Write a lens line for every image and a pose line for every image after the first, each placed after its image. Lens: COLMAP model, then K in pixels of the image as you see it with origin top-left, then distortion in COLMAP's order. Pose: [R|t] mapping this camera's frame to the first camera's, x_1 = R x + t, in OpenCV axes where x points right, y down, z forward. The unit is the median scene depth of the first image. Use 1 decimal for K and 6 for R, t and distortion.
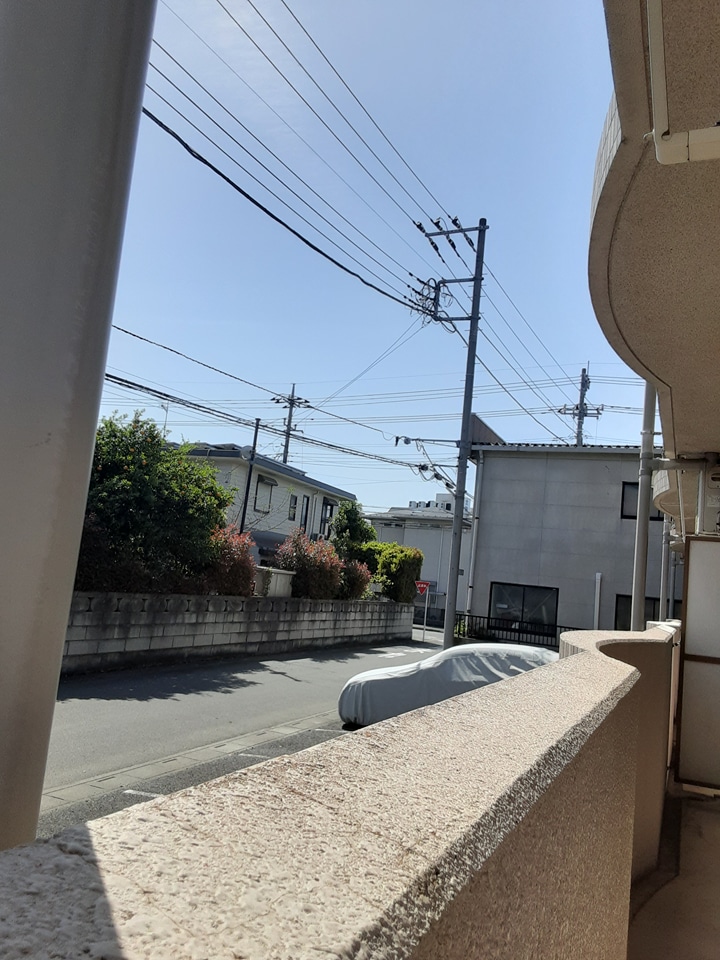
lens RADIAL K [[769.0, 0, 355.3], [0, 769.0, 488.2], [0, 0, 1]] dist [0.099870, -0.138696]
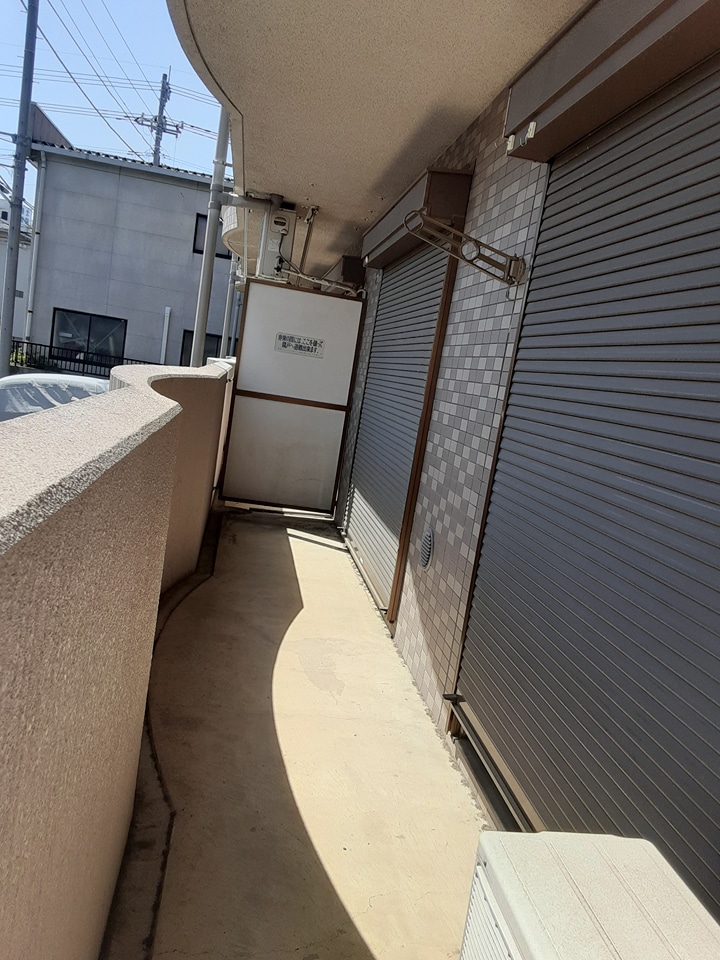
lens RADIAL K [[769.0, 0, 355.3], [0, 769.0, 488.2], [0, 0, 1]] dist [0.099870, -0.138696]
pose [[0.860997, -0.043530, 0.506743, 0.005081], [-0.128566, 0.945346, 0.299651, -0.000304], [-0.492092, -0.323149, 0.808344, 0.001520]]
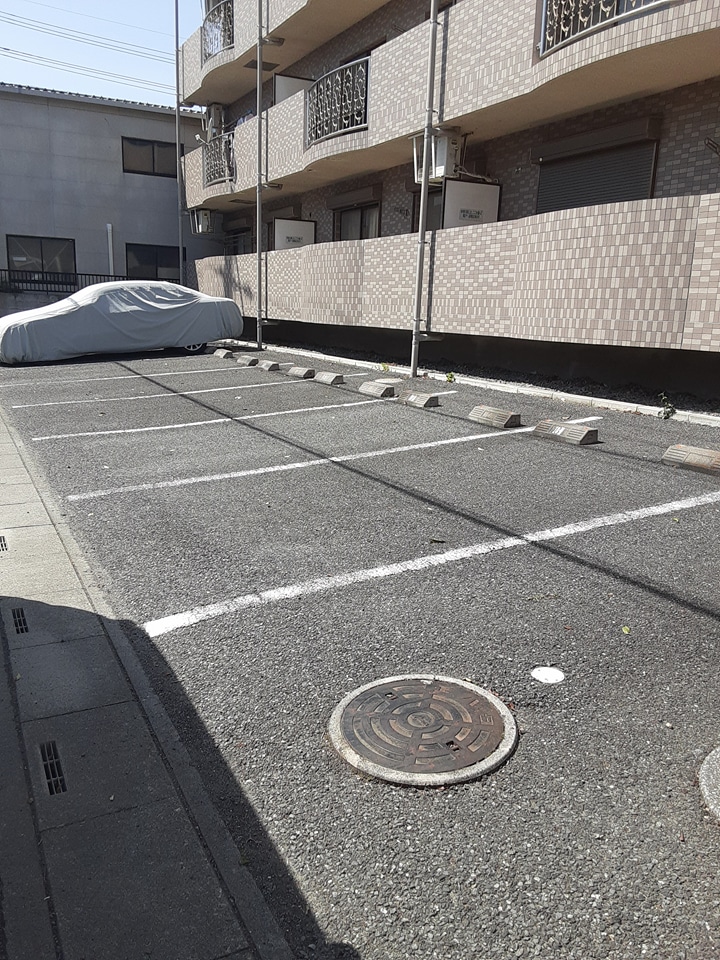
lens RADIAL K [[769.0, 0, 355.3], [0, 769.0, 488.2], [0, 0, 1]] dist [0.099870, -0.138696]
pose [[0.634666, -0.255225, 0.729424, -0.397191], [-0.058125, 0.925449, 0.374387, 0.020103], [-0.770598, -0.280008, 0.572516, -0.032111]]
